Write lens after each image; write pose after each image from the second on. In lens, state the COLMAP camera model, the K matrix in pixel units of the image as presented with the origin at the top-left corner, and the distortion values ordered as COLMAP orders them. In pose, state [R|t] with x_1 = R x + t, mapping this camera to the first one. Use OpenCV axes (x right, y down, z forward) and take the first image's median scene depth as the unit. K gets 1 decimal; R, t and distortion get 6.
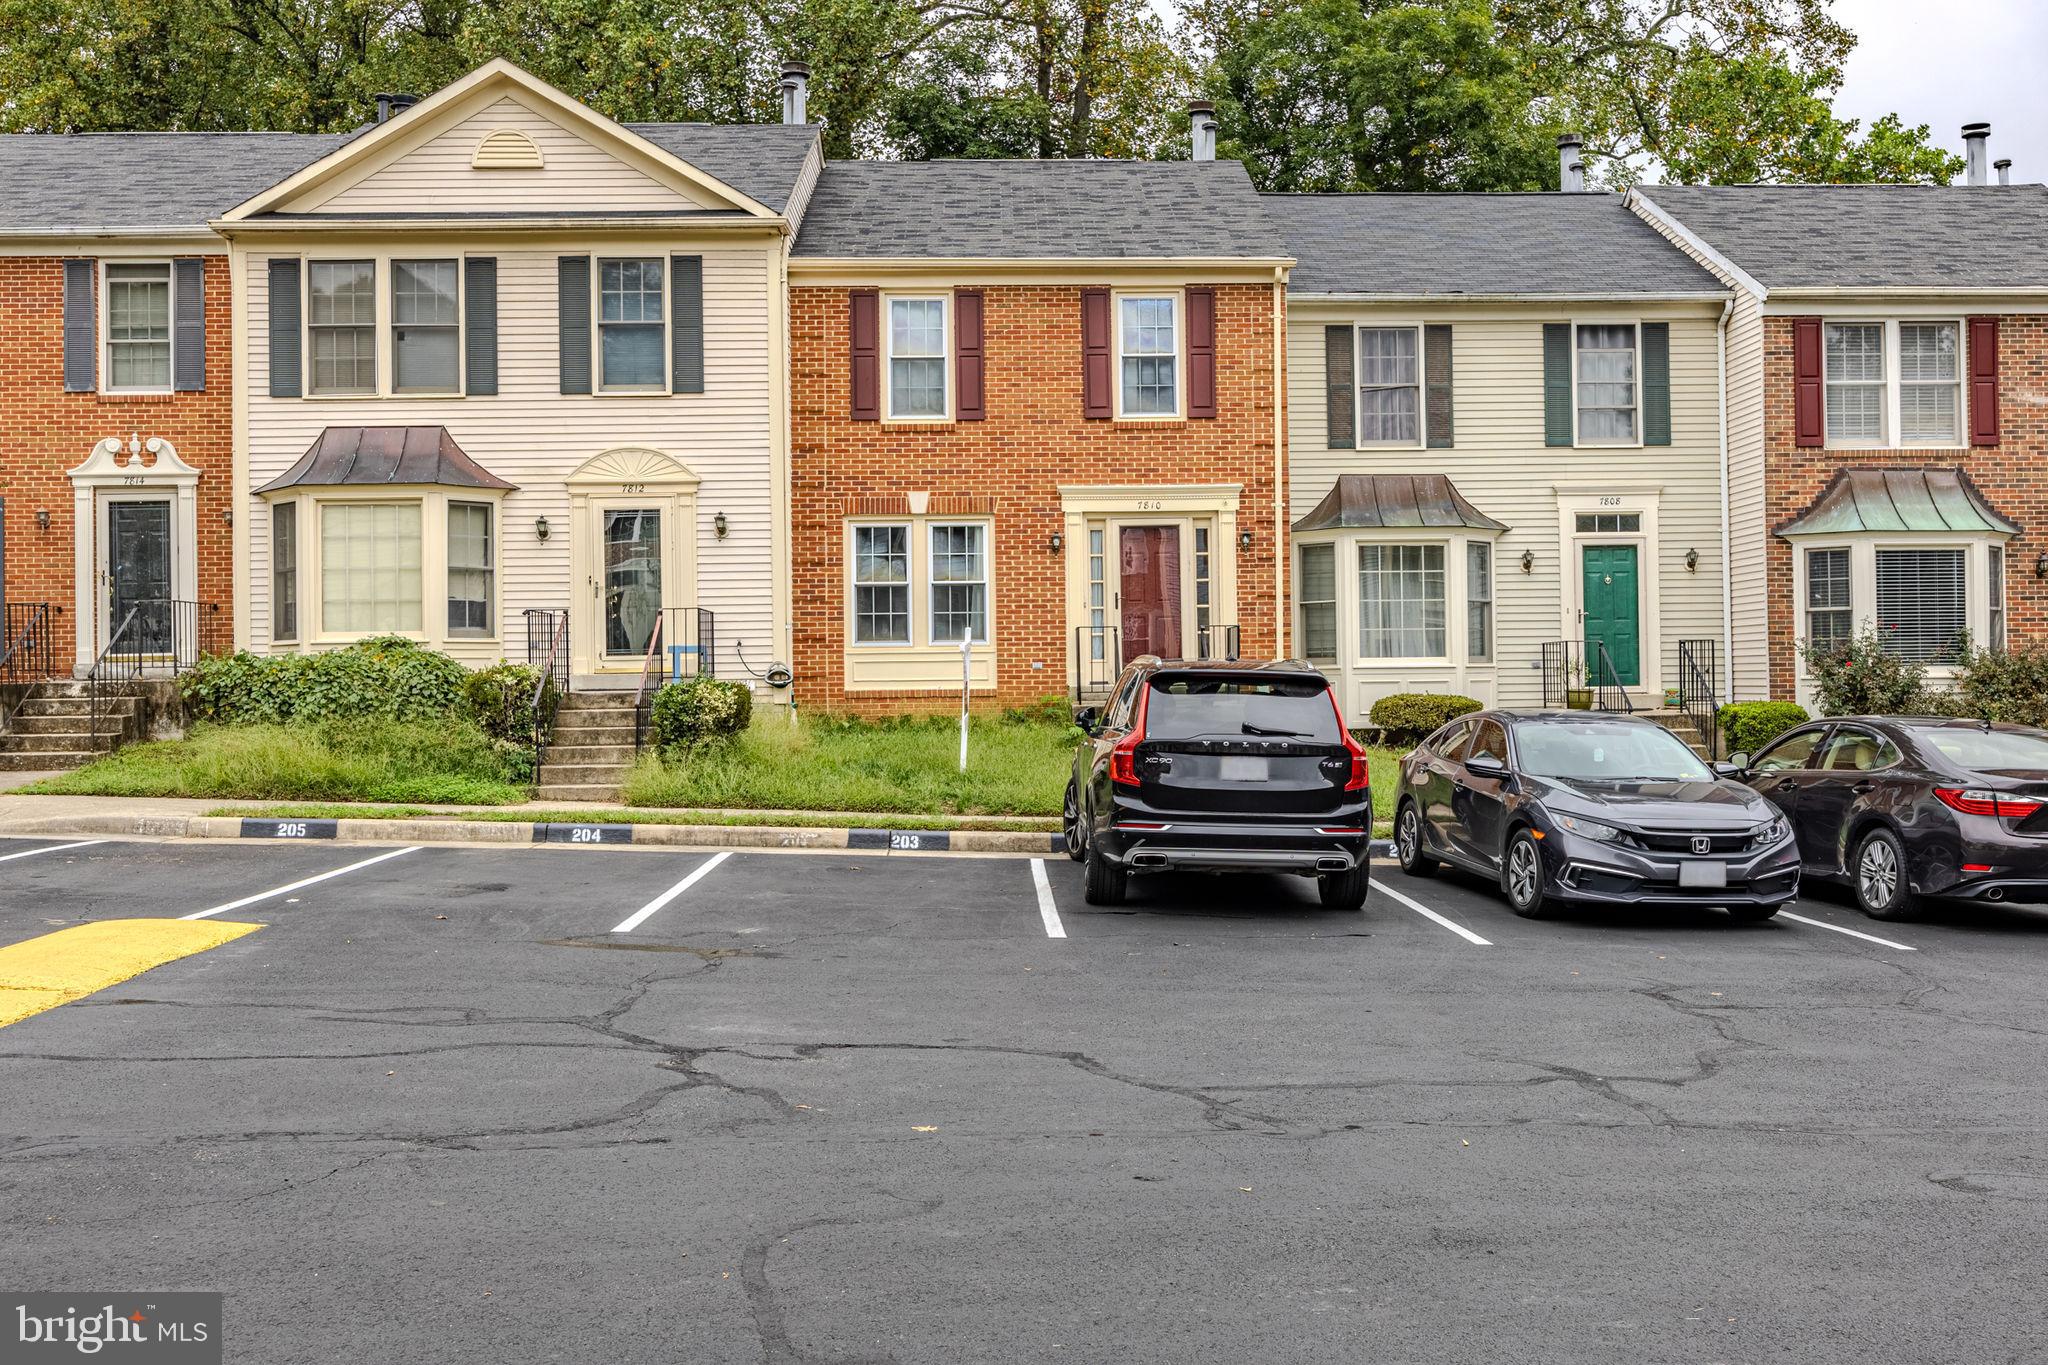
lens RADIAL K [[2057.8, 0, 1024.1], [0, 2057.8, 672.9], [0, 0, 1]] dist [0.000625, 0.000000]
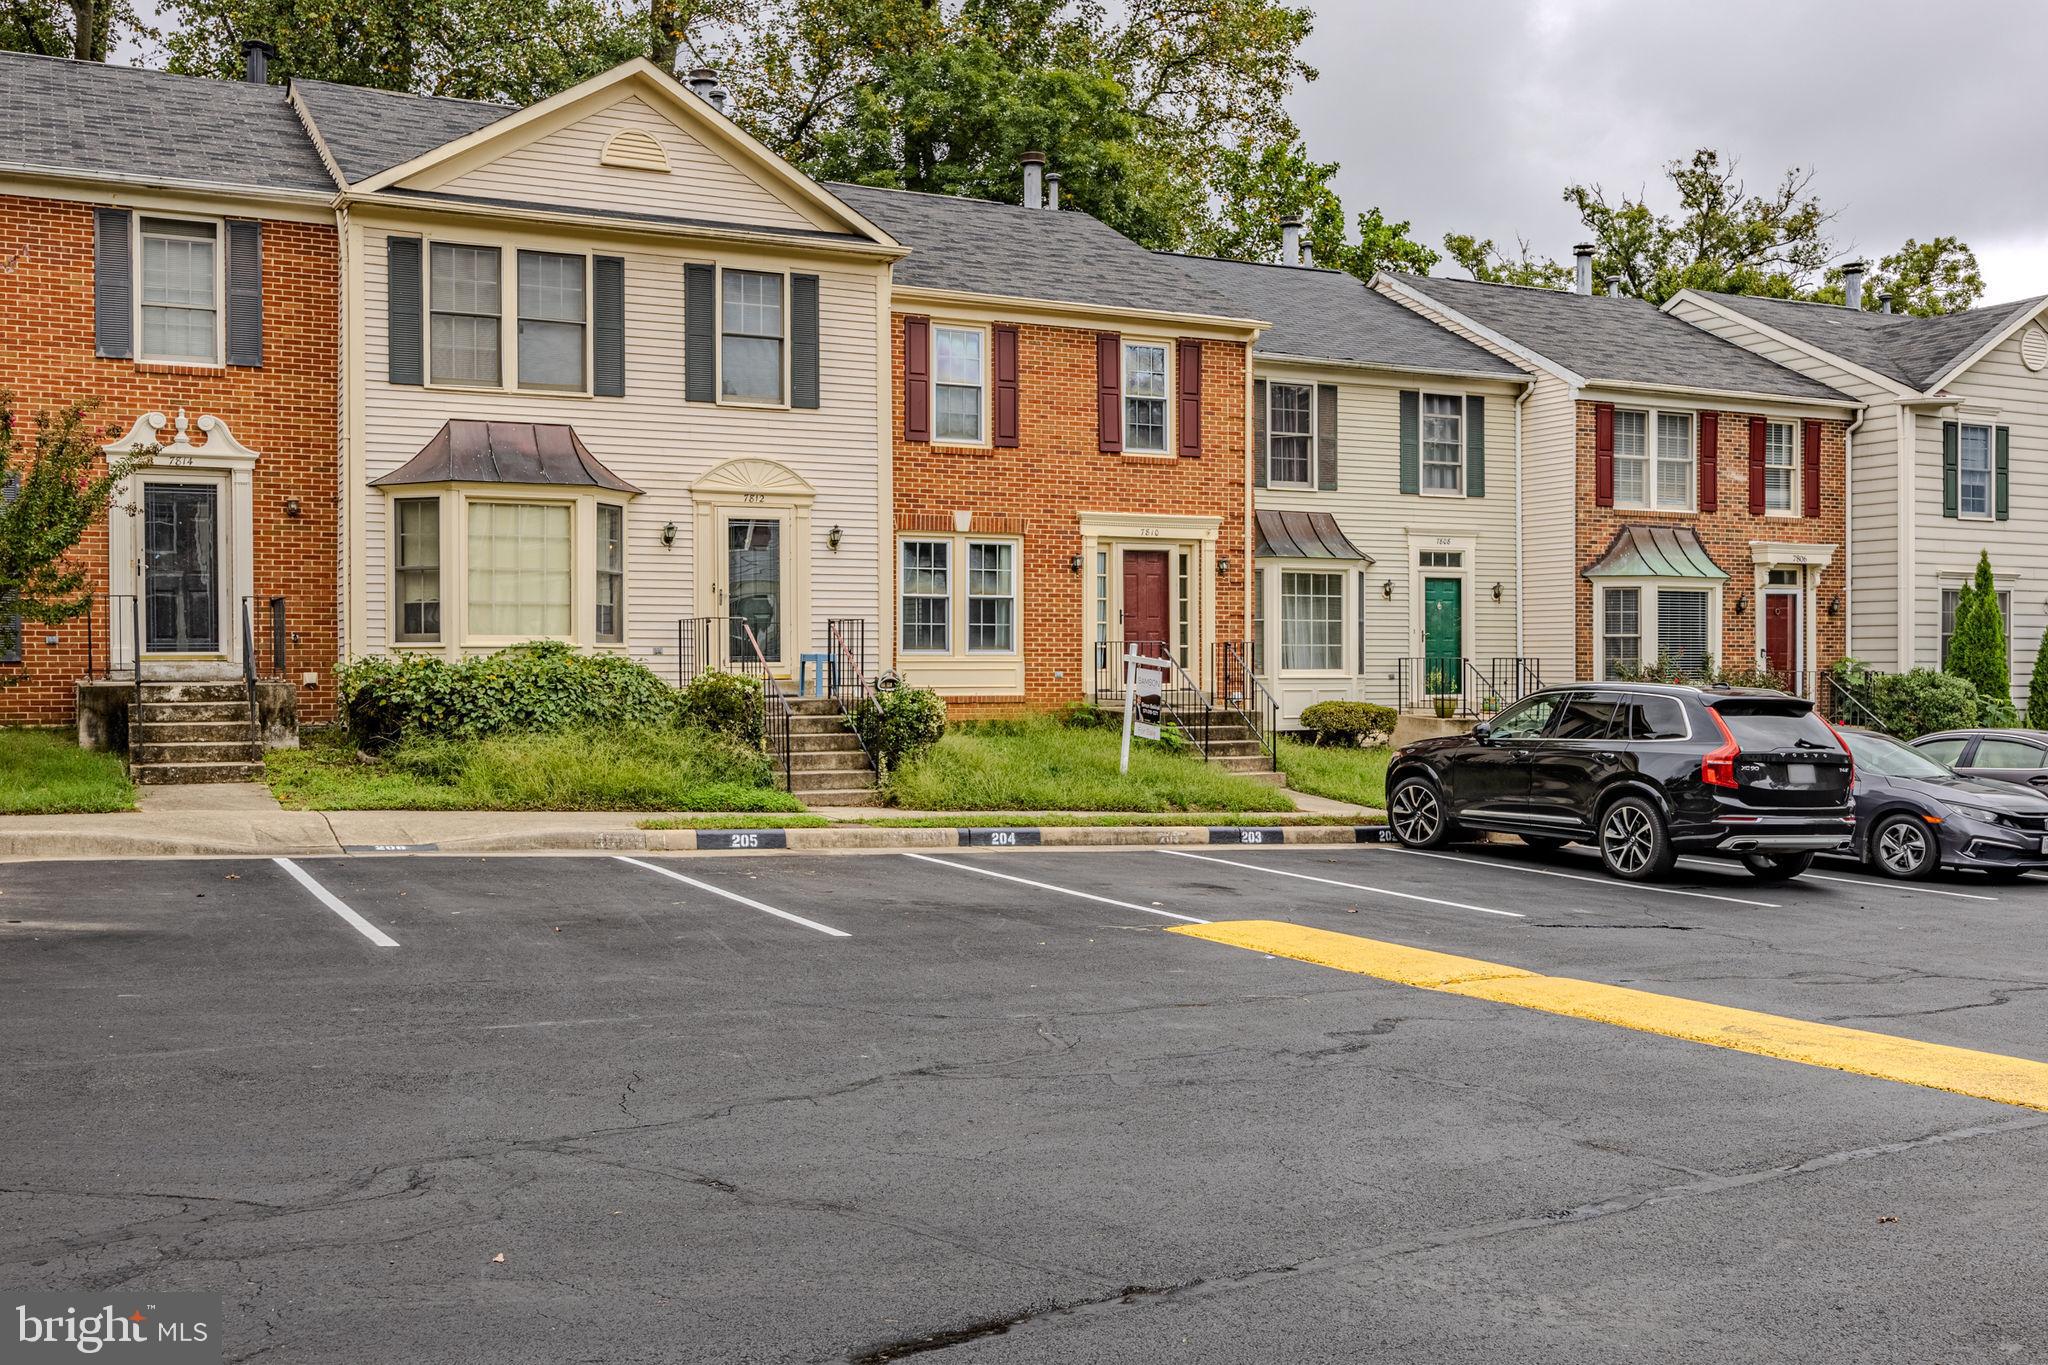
lens RADIAL K [[2057.8, 0, 1023.1], [0, 2057.8, 694.2], [0, 0, 1]] dist [0.000625, 0.000000]
pose [[0.899028, 0.005169, 0.437861, -0.514062], [-0.013041, 0.999803, 0.014974, -0.009684], [-0.437697, -0.019172, 0.898918, 0.023598]]
